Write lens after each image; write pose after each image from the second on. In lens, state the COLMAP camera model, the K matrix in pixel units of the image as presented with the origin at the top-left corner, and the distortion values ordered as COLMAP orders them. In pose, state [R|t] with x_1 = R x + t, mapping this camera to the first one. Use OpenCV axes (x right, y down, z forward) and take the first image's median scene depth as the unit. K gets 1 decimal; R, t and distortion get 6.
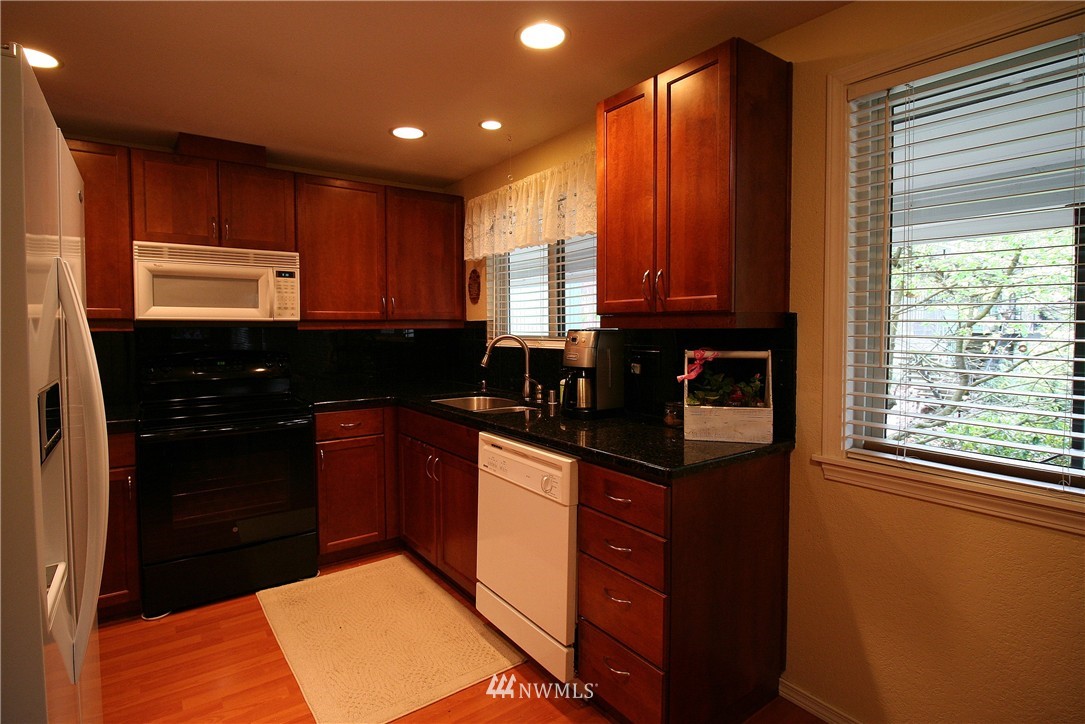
lens RADIAL K [[564.0, 0, 544.8], [0, 564.0, 353.9], [0, 0, 1]] dist [-0.014293, -0.001413]
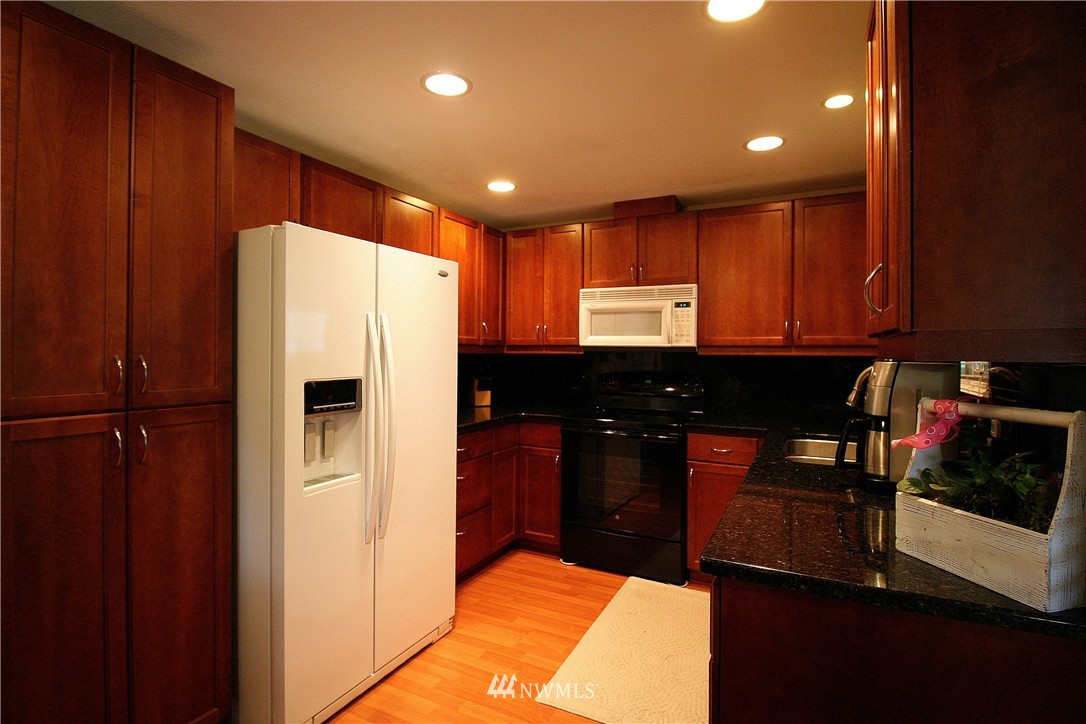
lens RADIAL K [[564.5, 0, 546.8], [0, 564.5, 357.1], [0, 0, 1]] dist [-0.014293, -0.001413]
pose [[0.416828, 0.016500, -0.908835, 0.459319], [-0.052341, 0.998612, -0.005876, -0.018228], [0.907477, 0.050019, 0.417113, 0.308444]]
